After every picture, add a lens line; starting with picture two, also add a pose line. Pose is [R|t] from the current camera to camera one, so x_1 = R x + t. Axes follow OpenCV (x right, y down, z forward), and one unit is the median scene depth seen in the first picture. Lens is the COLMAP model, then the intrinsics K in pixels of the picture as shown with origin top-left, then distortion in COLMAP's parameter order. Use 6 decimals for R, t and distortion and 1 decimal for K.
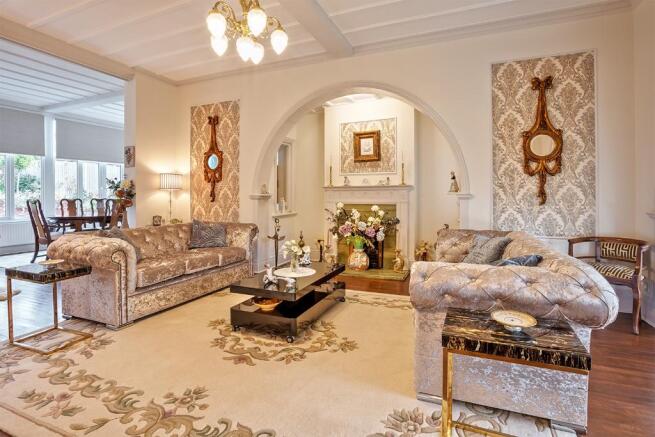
lens RADIAL K [[298.4, 0, 310.1], [0, 298.4, 206.7], [0, 0, 1]] dist [-0.052081, 0.017932]
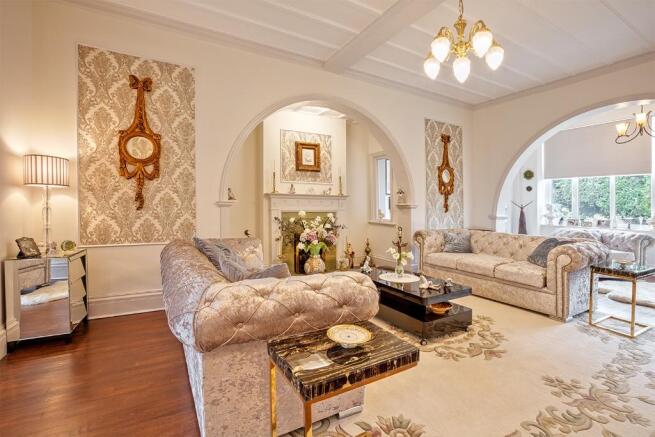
lens RADIAL K [[298.4, 0, 310.1], [0, 298.4, 206.7], [0, 0, 1]] dist [-0.052081, 0.017932]
pose [[0.637530, 0.006941, 0.770394, -0.624929], [0.006434, 0.999877, -0.014333, -0.012017], [-0.770398, 0.014095, 0.637407, 0.333811]]
